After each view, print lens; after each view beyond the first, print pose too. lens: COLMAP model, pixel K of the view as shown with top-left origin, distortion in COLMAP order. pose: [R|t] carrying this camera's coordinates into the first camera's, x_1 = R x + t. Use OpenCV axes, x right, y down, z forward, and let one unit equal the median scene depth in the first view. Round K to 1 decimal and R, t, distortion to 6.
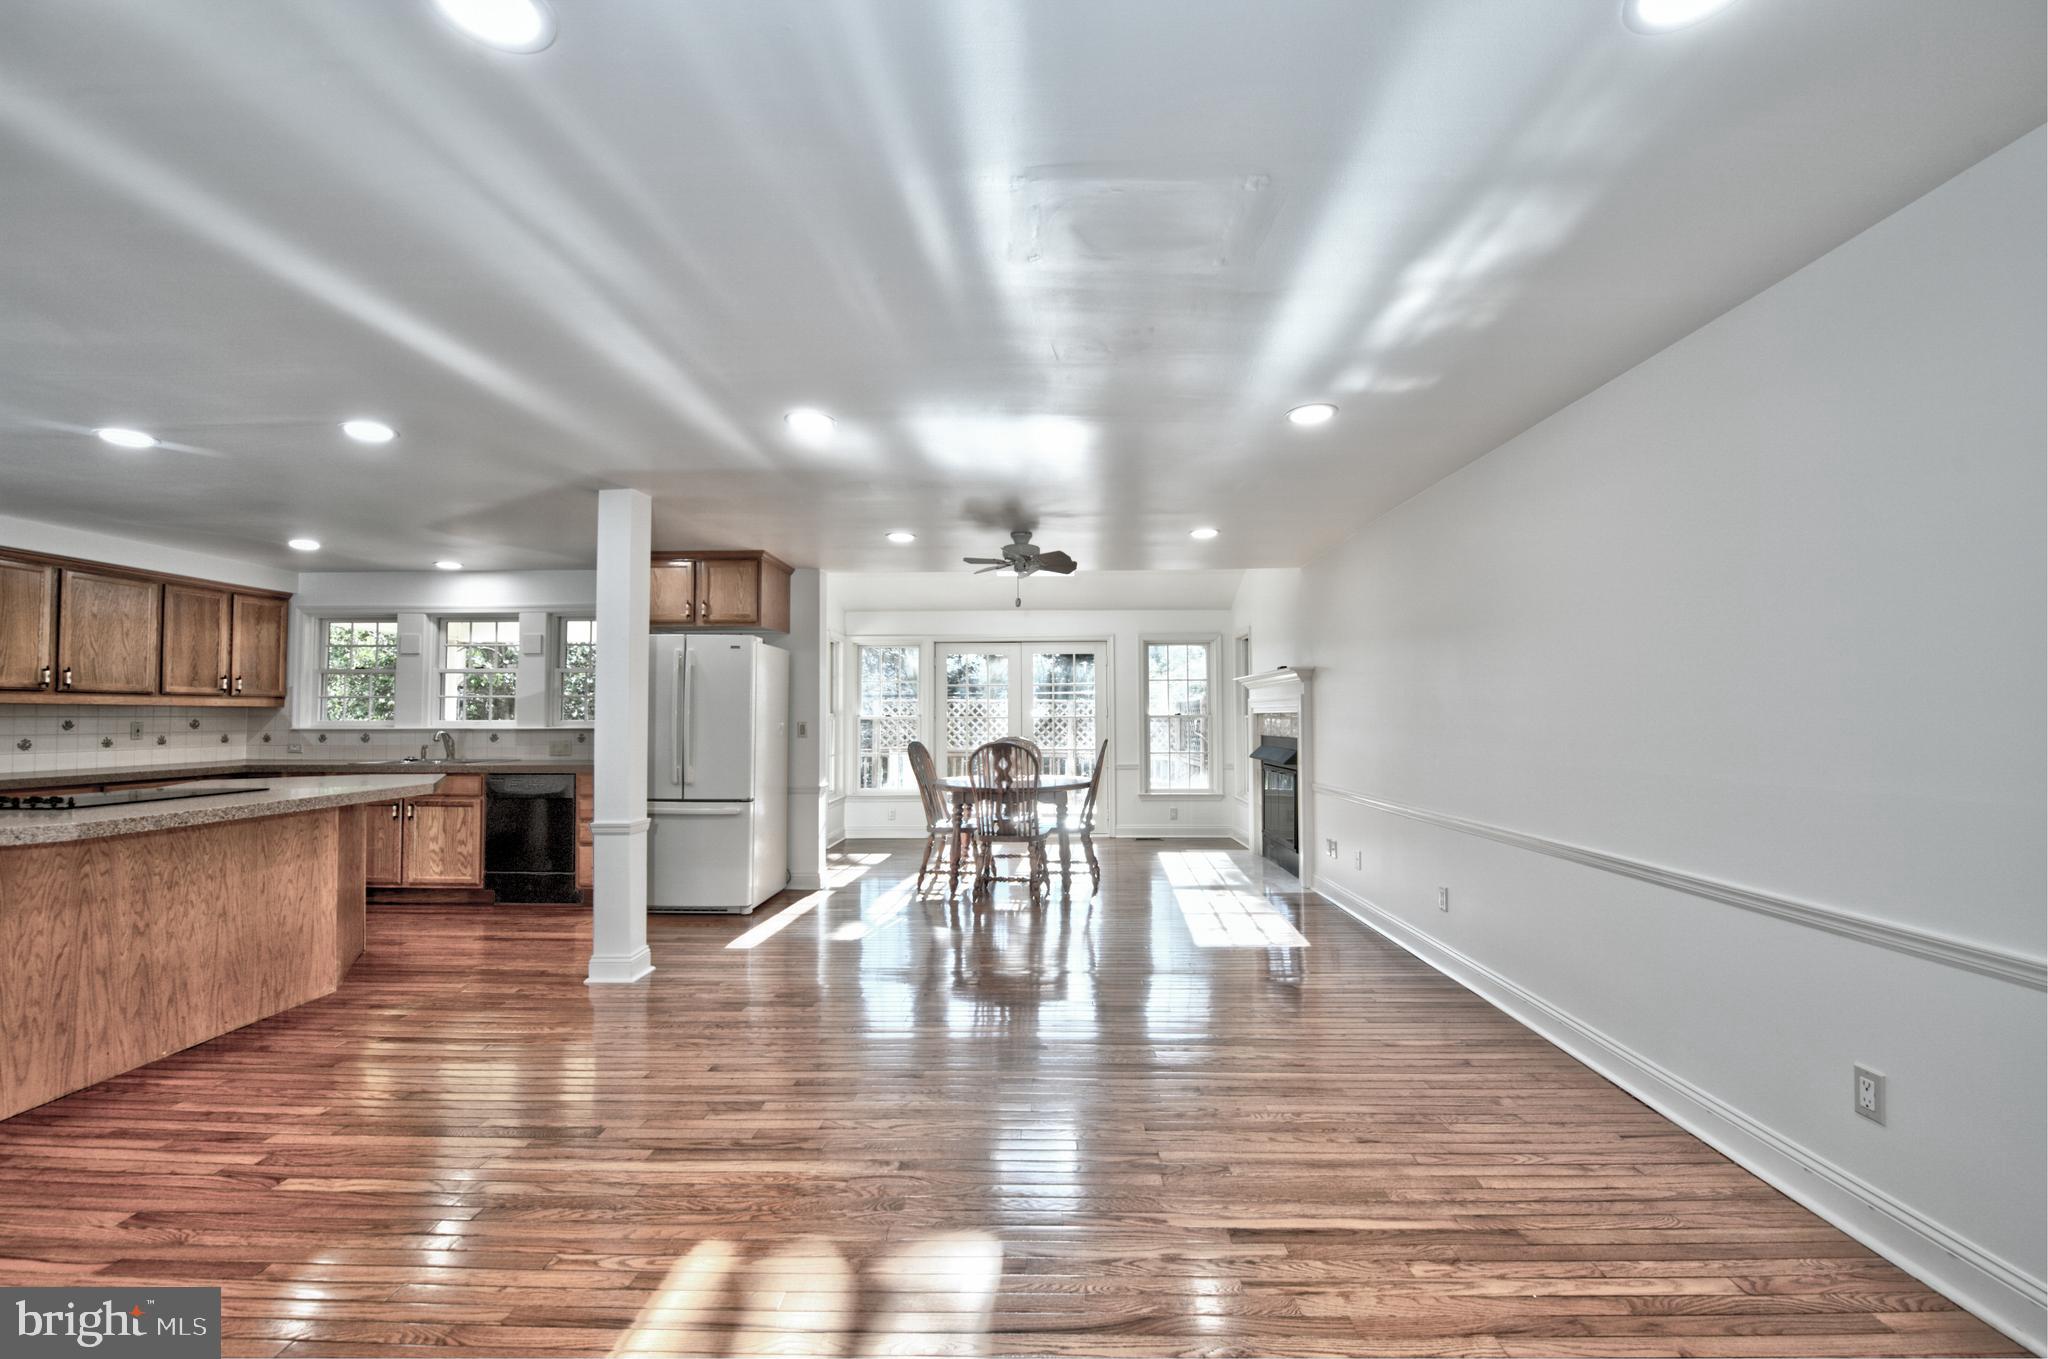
lens RADIAL K [[845.1, 0, 1025.0], [0, 845.1, 672.8], [0, 0, 1]] dist [-0.015919, -0.000594]
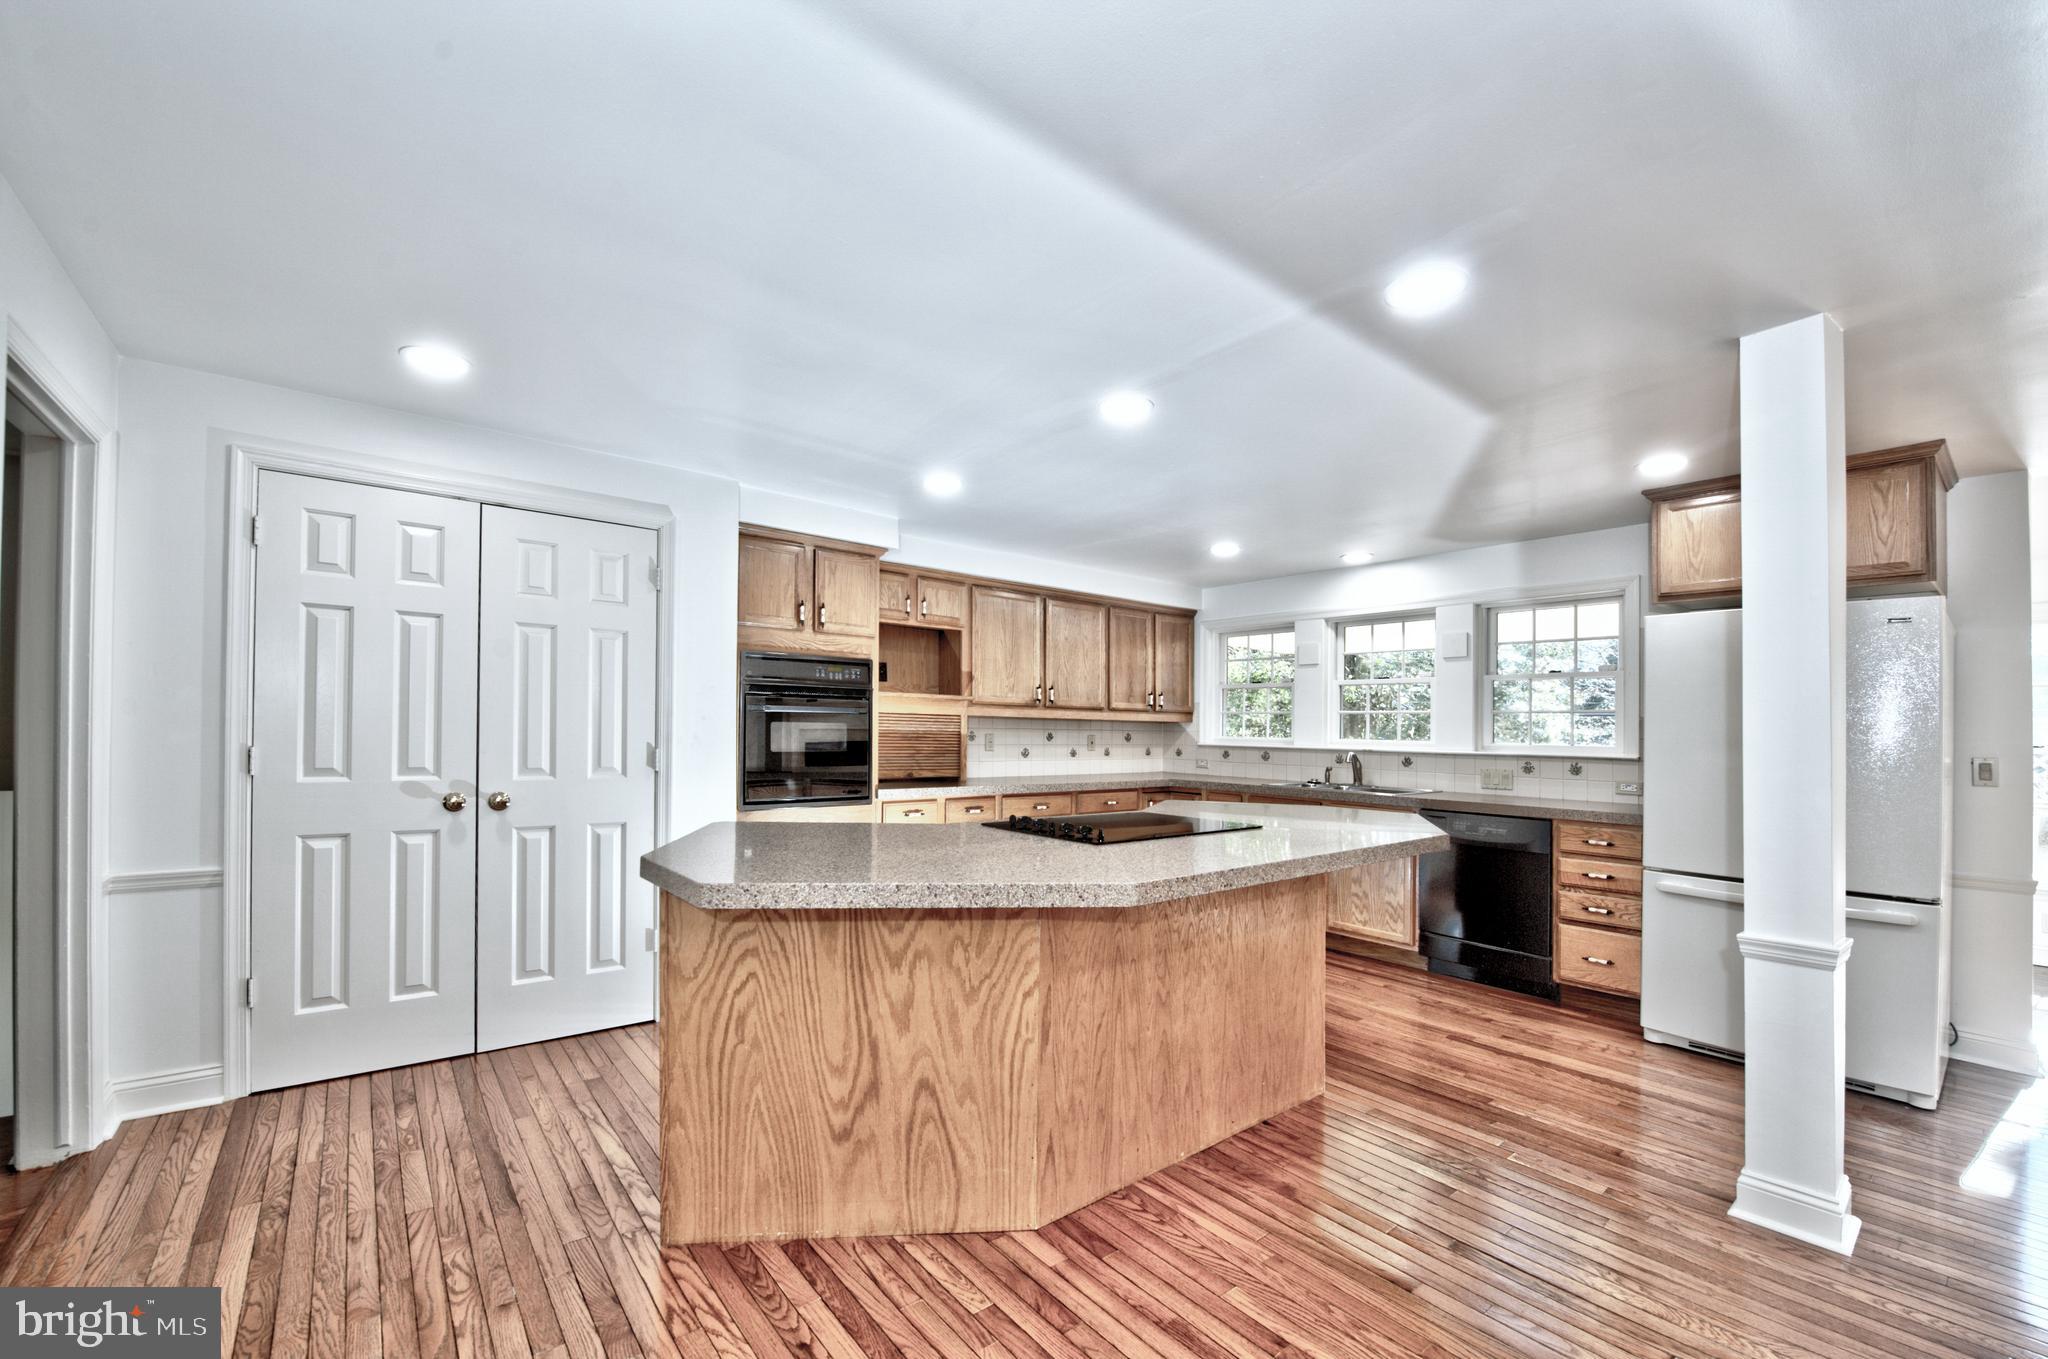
lens RADIAL K [[821.3, 0, 1021.2], [0, 821.3, 716.3], [0, 0, 1]] dist [-0.000490, -0.000127]
pose [[0.657025, 0.003262, -0.753862, -0.313455], [0.018906, 0.999605, 0.020802, 0.010121], [0.753632, -0.027920, 0.656703, 0.214137]]
